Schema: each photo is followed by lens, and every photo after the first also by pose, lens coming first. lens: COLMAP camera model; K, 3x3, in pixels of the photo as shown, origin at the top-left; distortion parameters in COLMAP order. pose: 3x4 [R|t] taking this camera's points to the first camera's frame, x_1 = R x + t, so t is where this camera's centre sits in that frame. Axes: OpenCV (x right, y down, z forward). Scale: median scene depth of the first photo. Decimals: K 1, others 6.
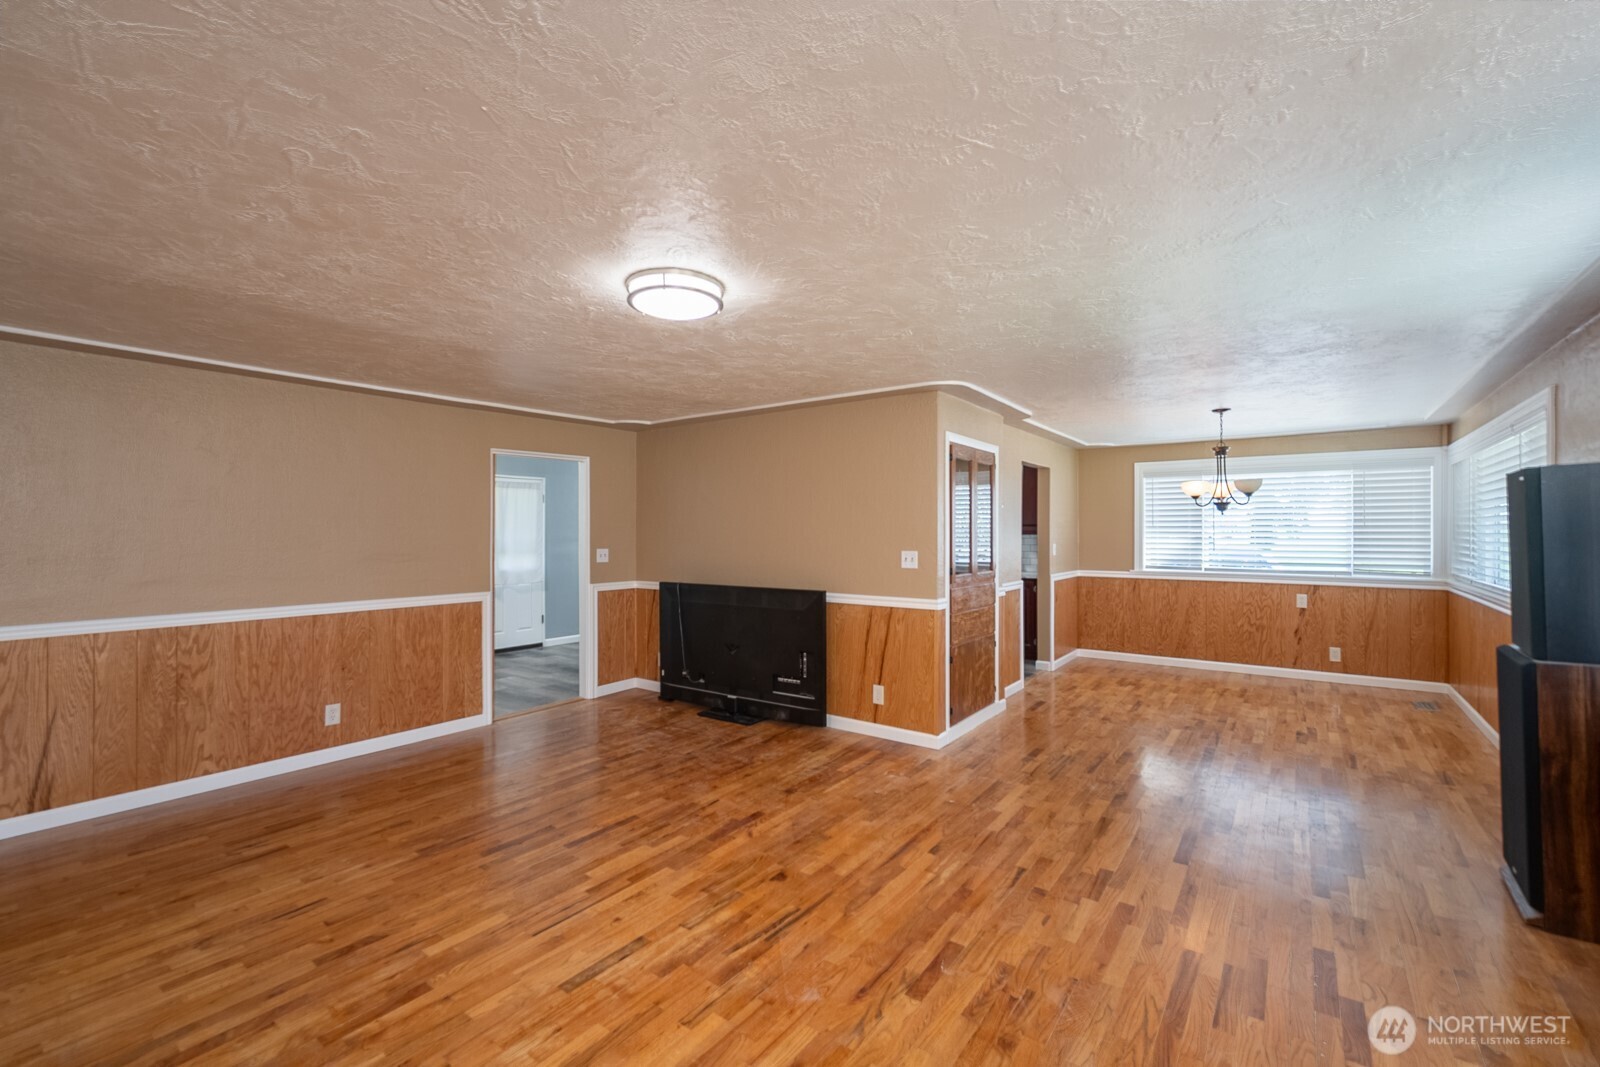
lens RADIAL K [[688.5, 0, 804.1], [0, 688.5, 526.8], [0, 0, 1]] dist [0.000440, -0.000435]
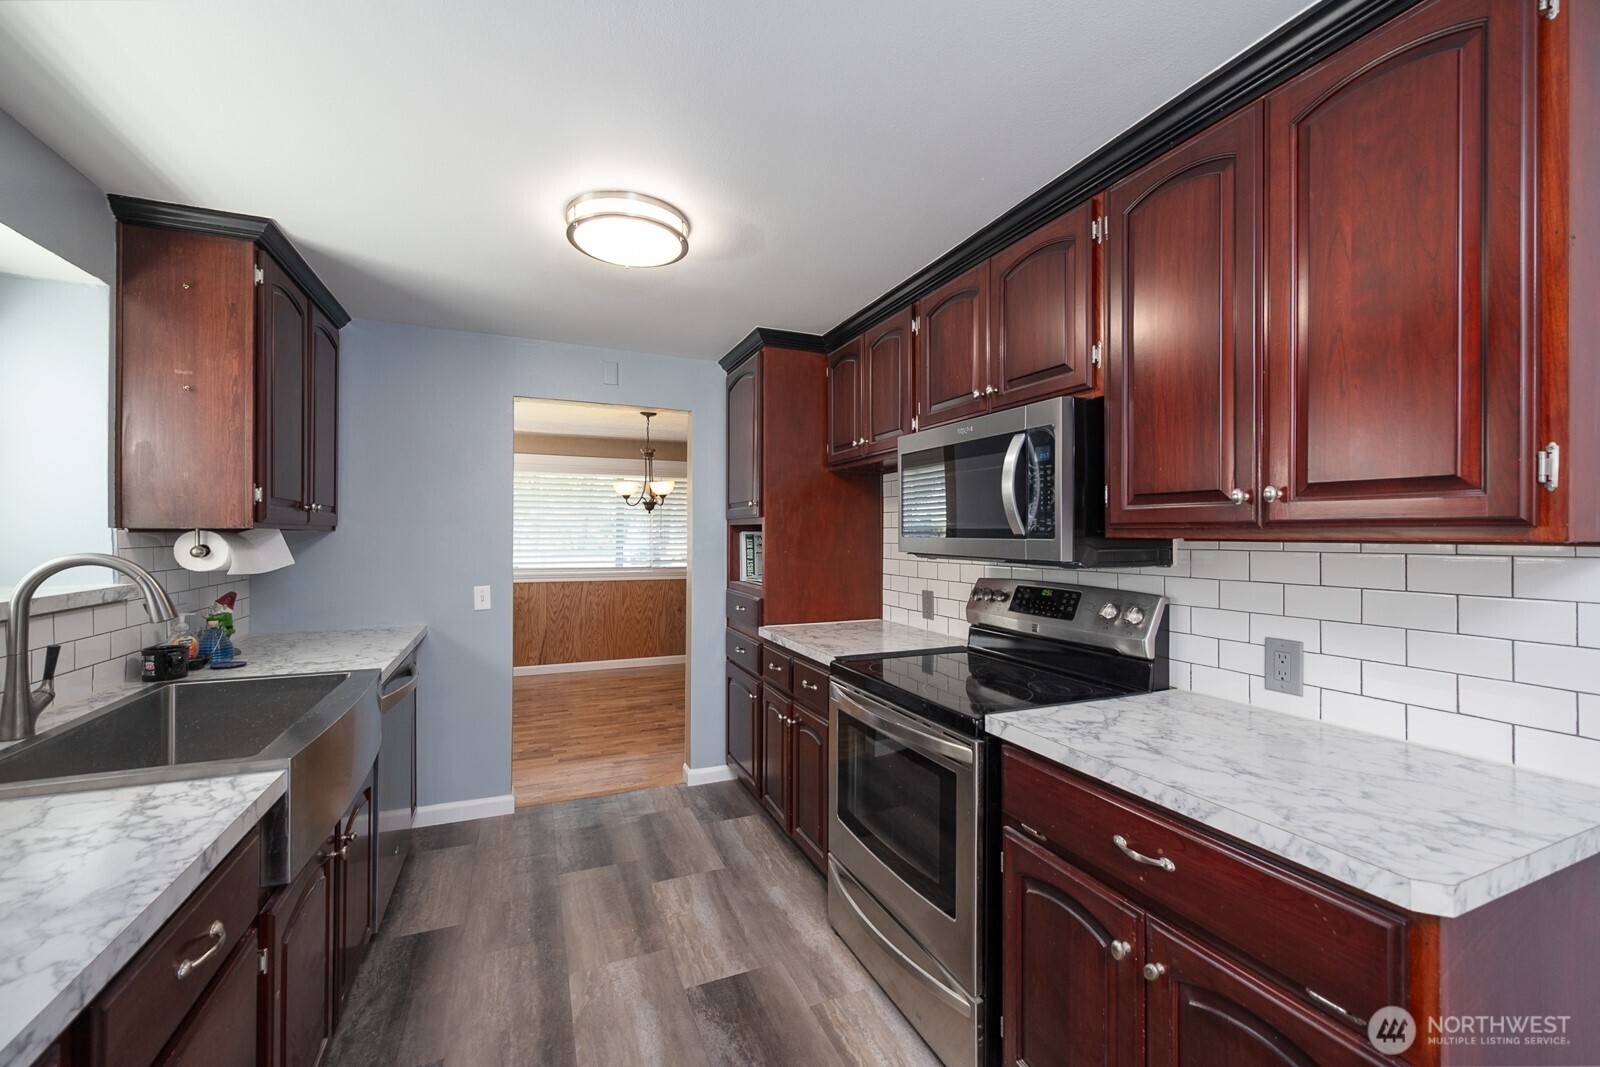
lens RADIAL K [[636.4, 0, 808.5], [0, 636.4, 533.6], [0, 0, 1]] dist [-0.004470, 0.000946]
pose [[-0.868031, -0.001759, 0.496507, -0.085890], [-0.007966, 0.999914, -0.010384, 0.020914], [-0.496446, -0.012969, -0.867970, 1.740346]]
